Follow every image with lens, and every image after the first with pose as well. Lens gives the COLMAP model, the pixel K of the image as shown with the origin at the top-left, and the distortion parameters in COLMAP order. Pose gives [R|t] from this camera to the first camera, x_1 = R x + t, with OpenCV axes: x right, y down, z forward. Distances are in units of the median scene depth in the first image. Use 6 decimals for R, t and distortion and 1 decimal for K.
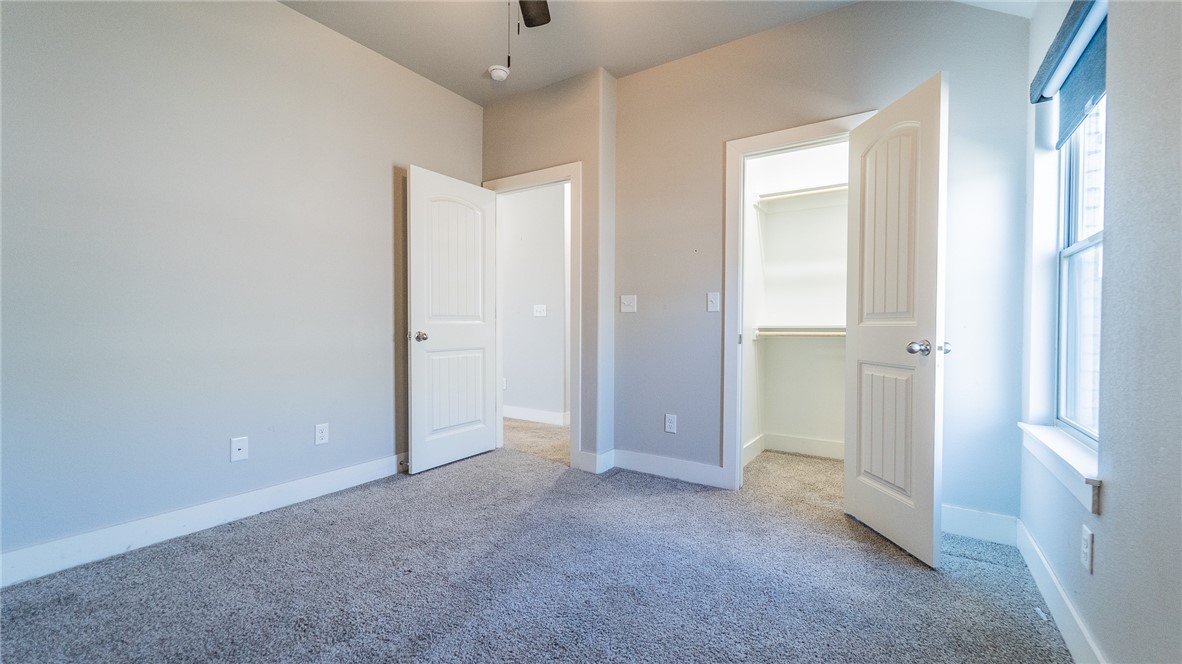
lens RADIAL K [[471.4, 0, 591.0], [0, 471.4, 332.0], [0, 0, 1]] dist [-0.000411, -0.000547]
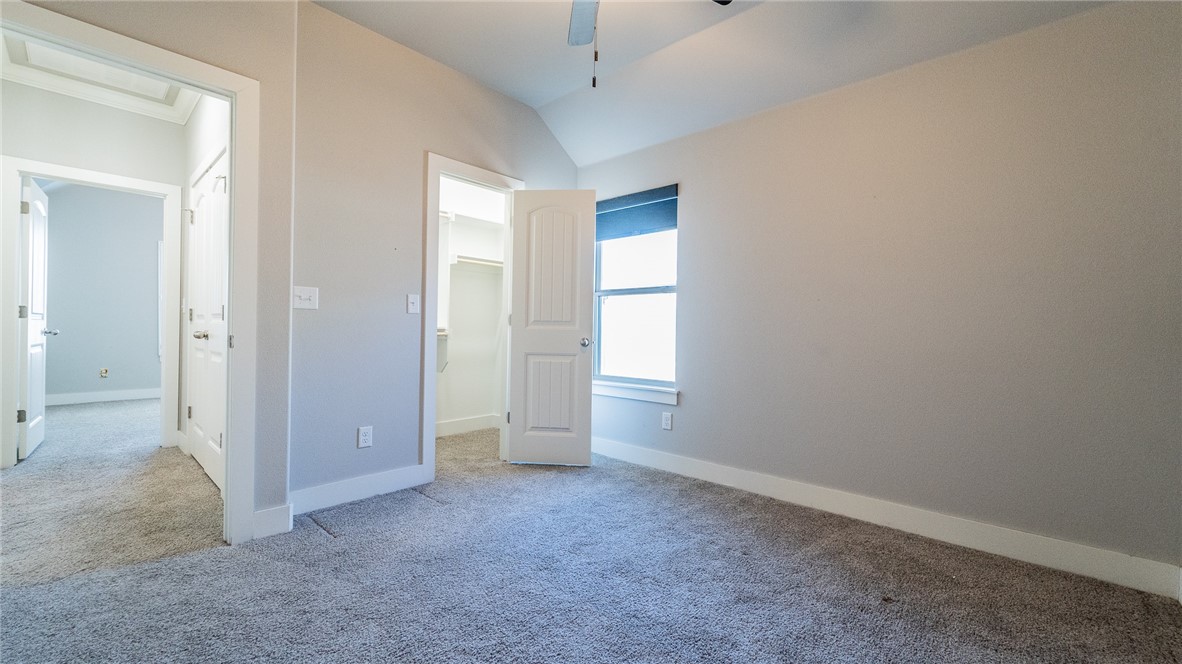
lens RADIAL K [[472.8, 0, 592.7], [0, 472.8, 329.9], [0, 0, 1]] dist [0.001482, -0.000228]
pose [[0.157755, -0.003005, 0.987474, -0.695732], [-0.003740, 0.999986, 0.003640, -0.013274], [-0.987471, -0.004267, 0.157741, 0.473070]]
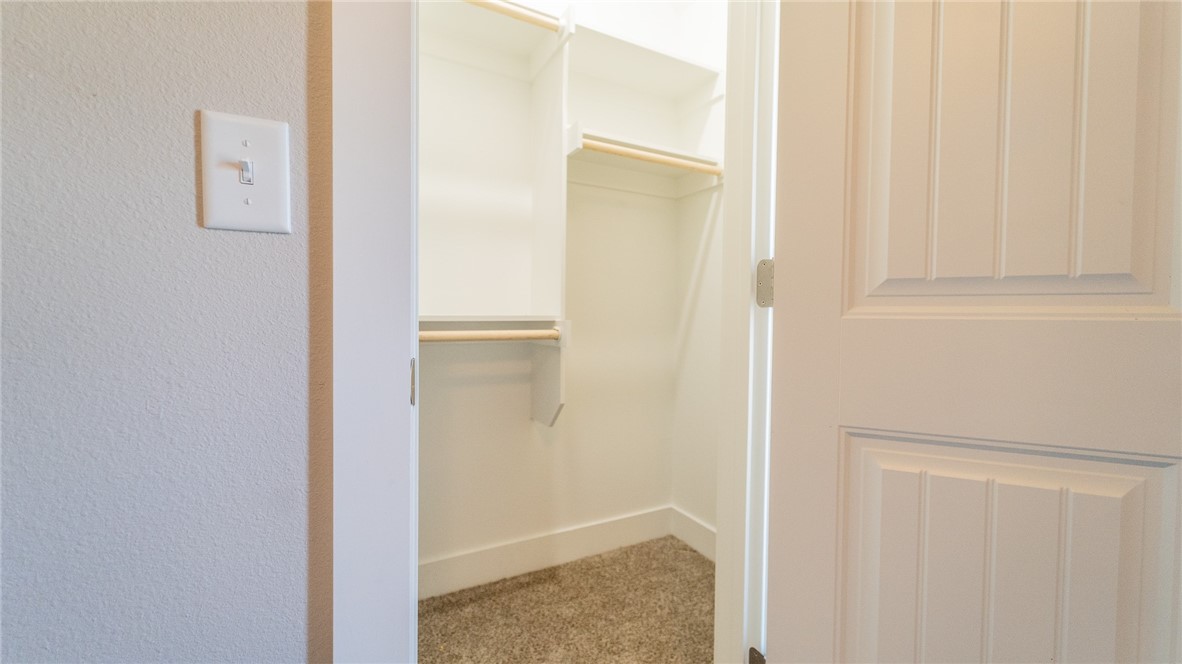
lens RADIAL K [[472.8, 0, 592.7], [0, 472.8, 329.9], [0, 0, 1]] dist [0.001482, -0.000228]
pose [[0.476568, -0.022183, 0.878858, 0.172917], [0.005848, 0.999739, 0.022063, -0.011021], [-0.879118, -0.005375, 0.476573, 0.832073]]
